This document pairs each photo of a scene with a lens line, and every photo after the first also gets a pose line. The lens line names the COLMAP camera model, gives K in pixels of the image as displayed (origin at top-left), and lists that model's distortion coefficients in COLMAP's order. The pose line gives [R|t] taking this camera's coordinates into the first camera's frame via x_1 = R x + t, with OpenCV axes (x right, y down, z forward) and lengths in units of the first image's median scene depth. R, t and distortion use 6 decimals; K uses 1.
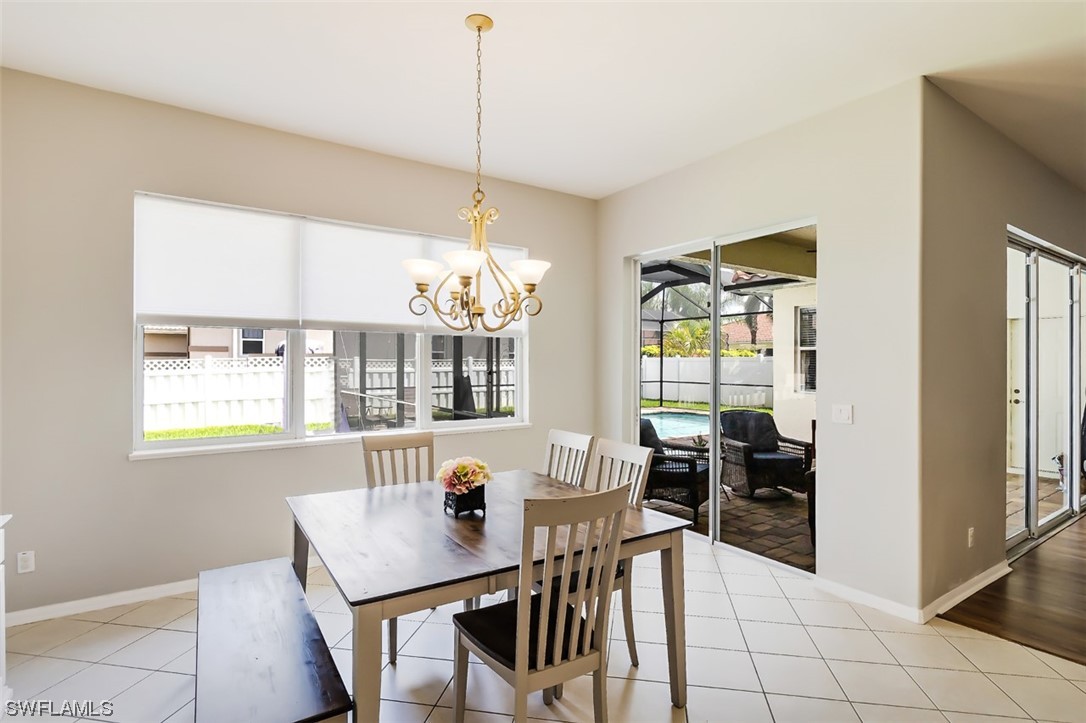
lens RADIAL K [[522.4, 0, 543.0], [0, 522.4, 361.5], [0, 0, 1]] dist [-0.044007, 0.021493]
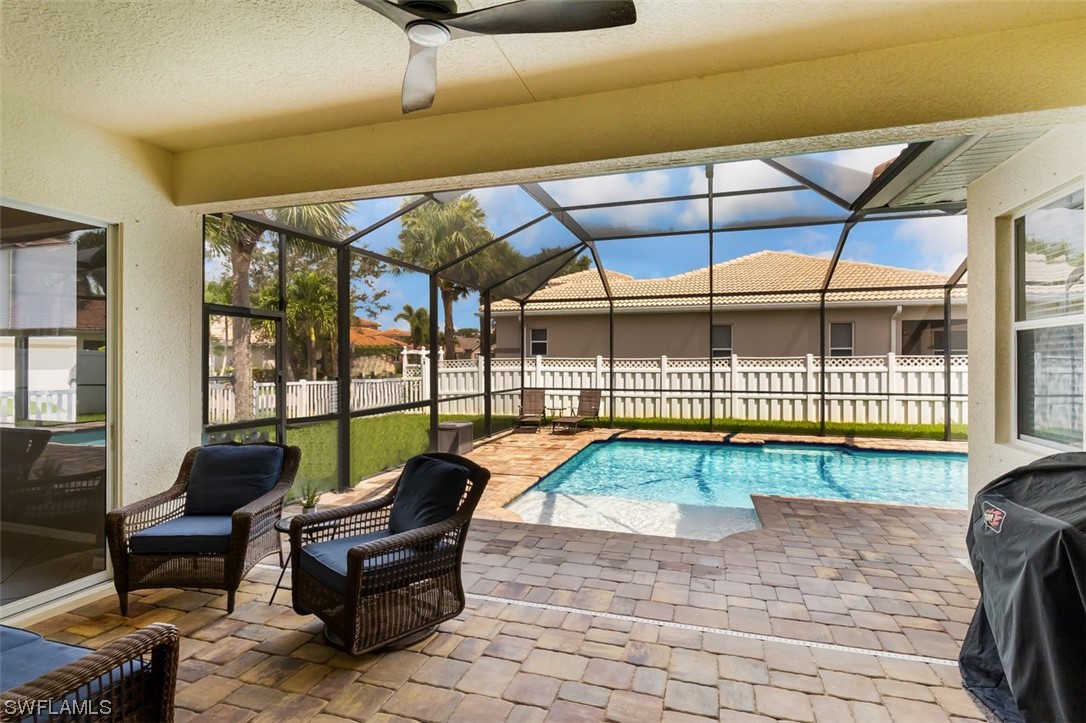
lens RADIAL K [[522.4, 0, 543.0], [0, 522.4, 361.5], [0, 0, 1]] dist [-0.044007, 0.021493]
pose [[0.630875, -0.002212, -0.775881, 0.353952], [0.001237, 0.999998, -0.001845, 0.003462], [0.775883, 0.000204, 0.630877, 0.321866]]
